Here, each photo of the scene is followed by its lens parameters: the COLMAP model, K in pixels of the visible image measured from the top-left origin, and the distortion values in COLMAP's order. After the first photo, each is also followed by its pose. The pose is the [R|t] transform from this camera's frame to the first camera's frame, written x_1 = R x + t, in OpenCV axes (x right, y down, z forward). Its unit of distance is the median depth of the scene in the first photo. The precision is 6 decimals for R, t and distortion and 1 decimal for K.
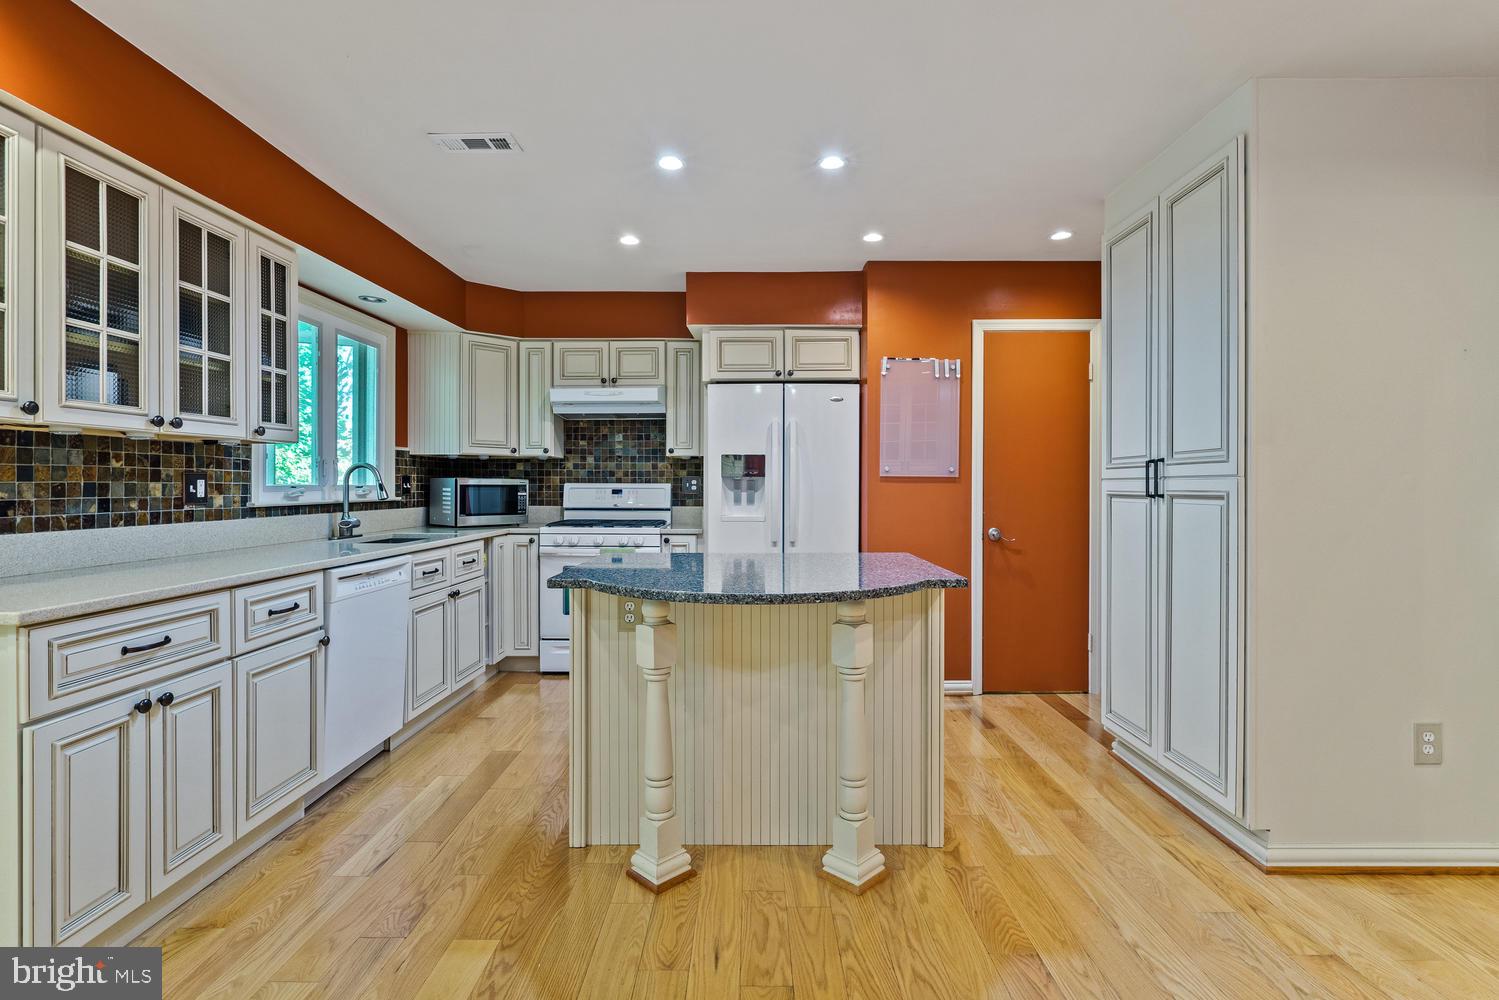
lens RADIAL K [[743.4, 0, 721.5], [0, 743.4, 489.3], [0, 0, 1]] dist [0.002126, 0.000982]
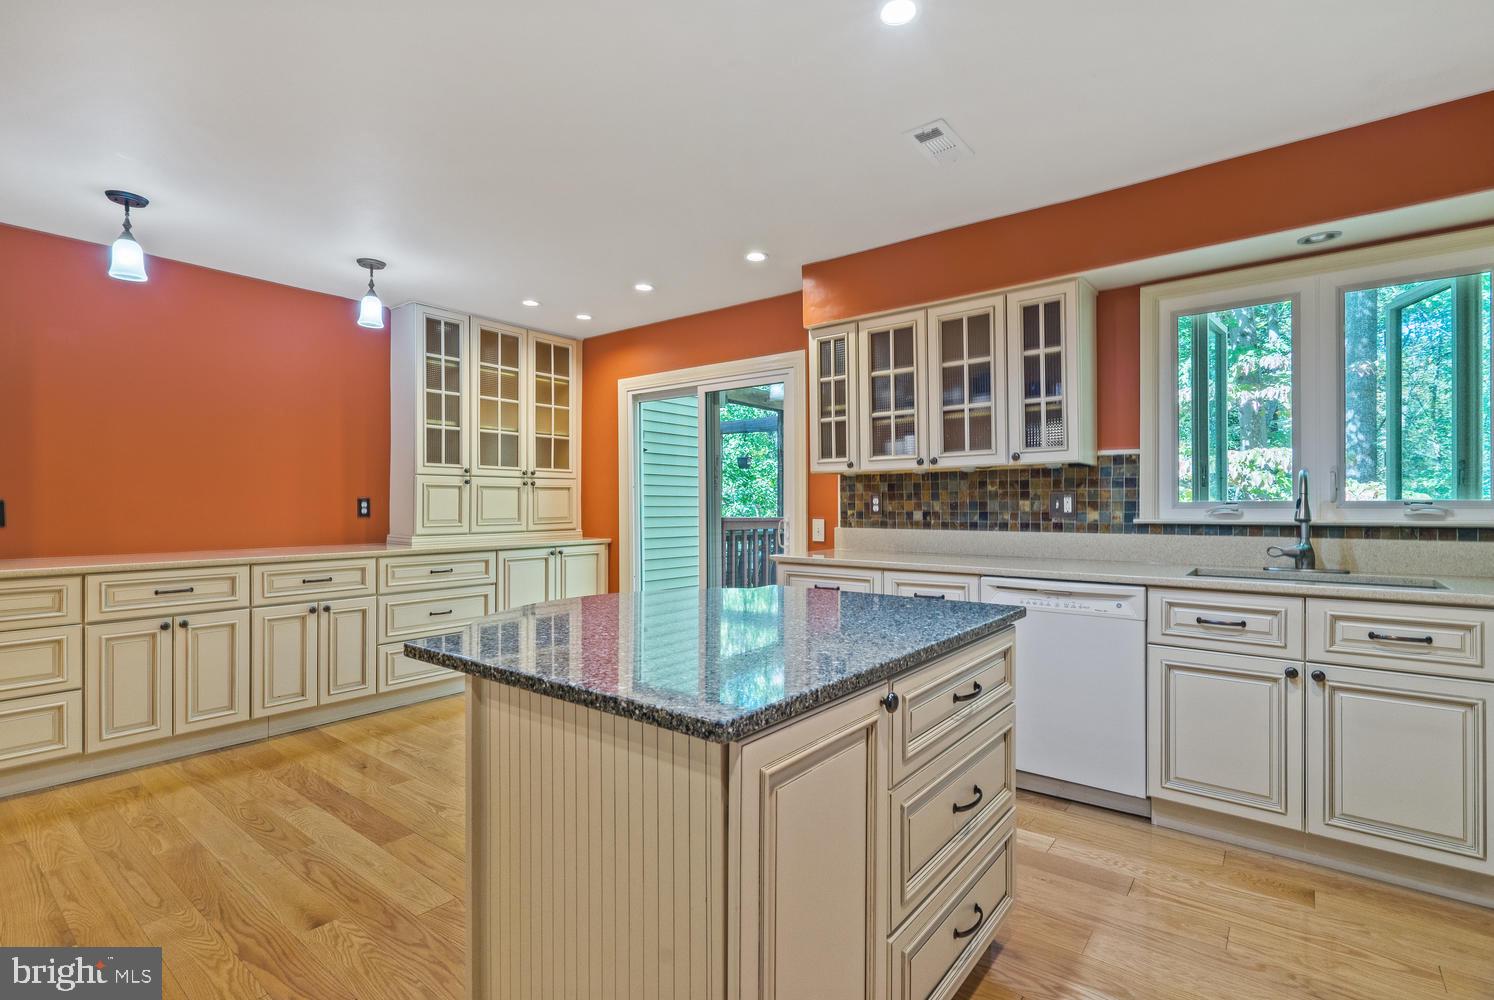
lens RADIAL K [[663.2, 0, 741.7], [0, 663.2, 509.8], [0, 0, 1]] dist [-0.002289, 0.000759]
pose [[-0.585493, 0.007806, -0.810640, 0.388844], [-0.002357, 0.999933, 0.011331, -0.003279], [0.810674, 0.008544, -0.585436, 0.986368]]
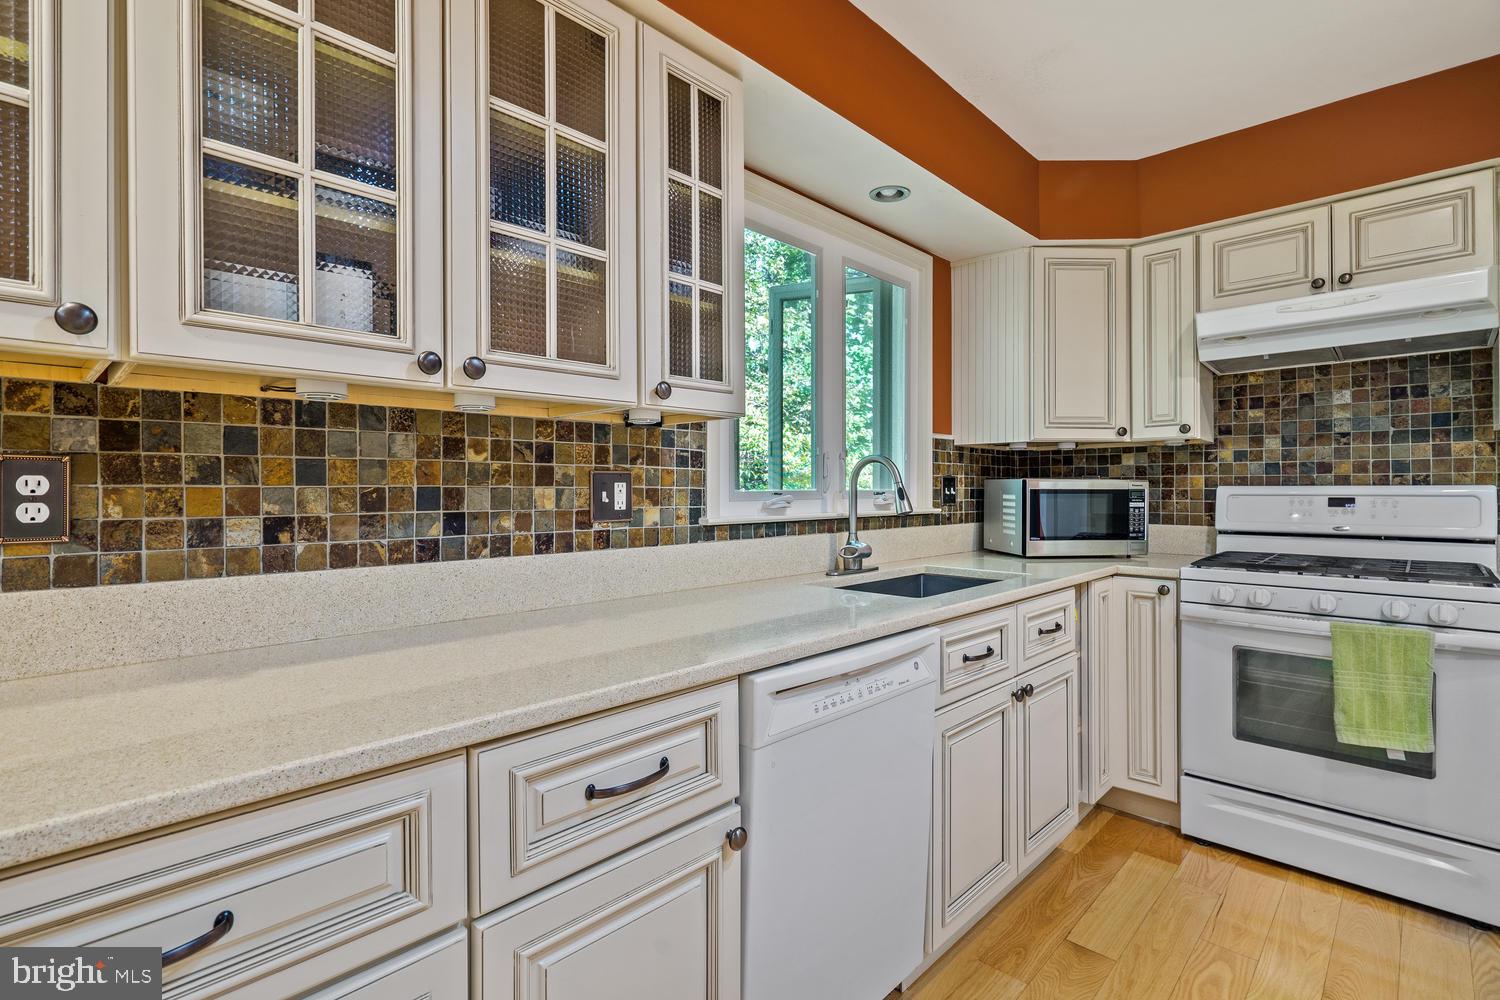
lens RADIAL K [[695.8, 0, 749.5], [0, 695.8, 488.2], [0, 0, 1]] dist [-0.002603, 0.001135]
pose [[0.757080, -0.005088, -0.653303, -0.188714], [-0.001129, 0.999958, -0.009096, -0.002189], [0.653322, 0.007624, 0.757042, 0.512908]]
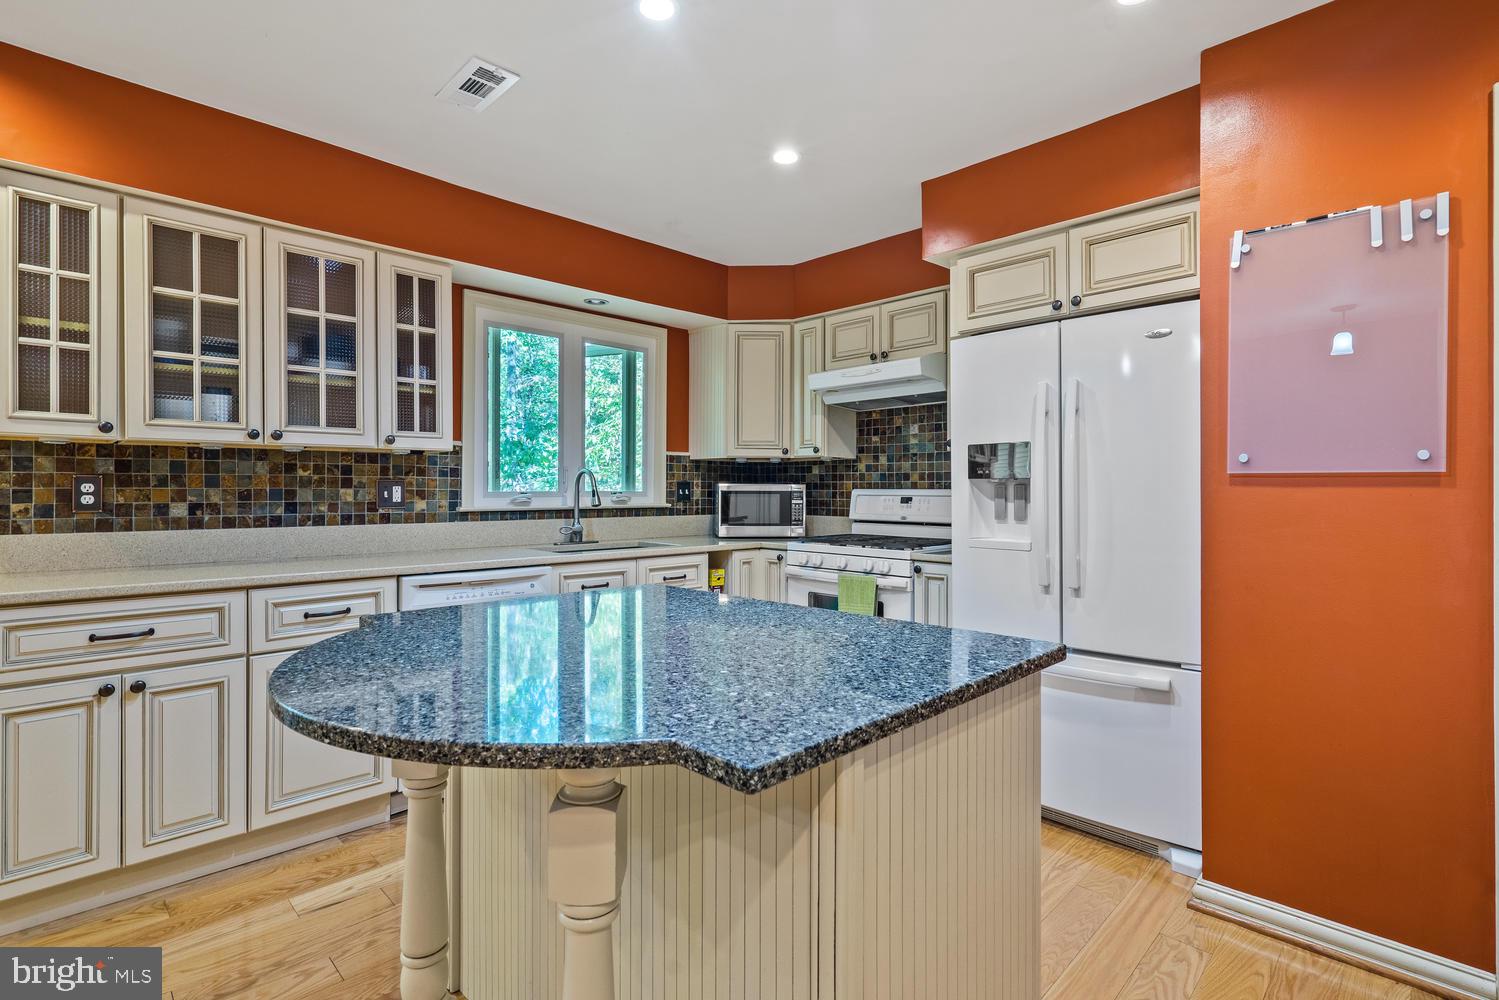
lens RADIAL K [[724.2, 0, 724.6], [0, 724.2, 490.2], [0, 0, 1]] dist [-0.000133, 0.000585]
pose [[0.718170, -0.000572, -0.695867, 0.338274], [-0.004955, 0.999970, -0.005936, -0.002304], [0.695850, 0.007711, 0.718146, 0.461670]]
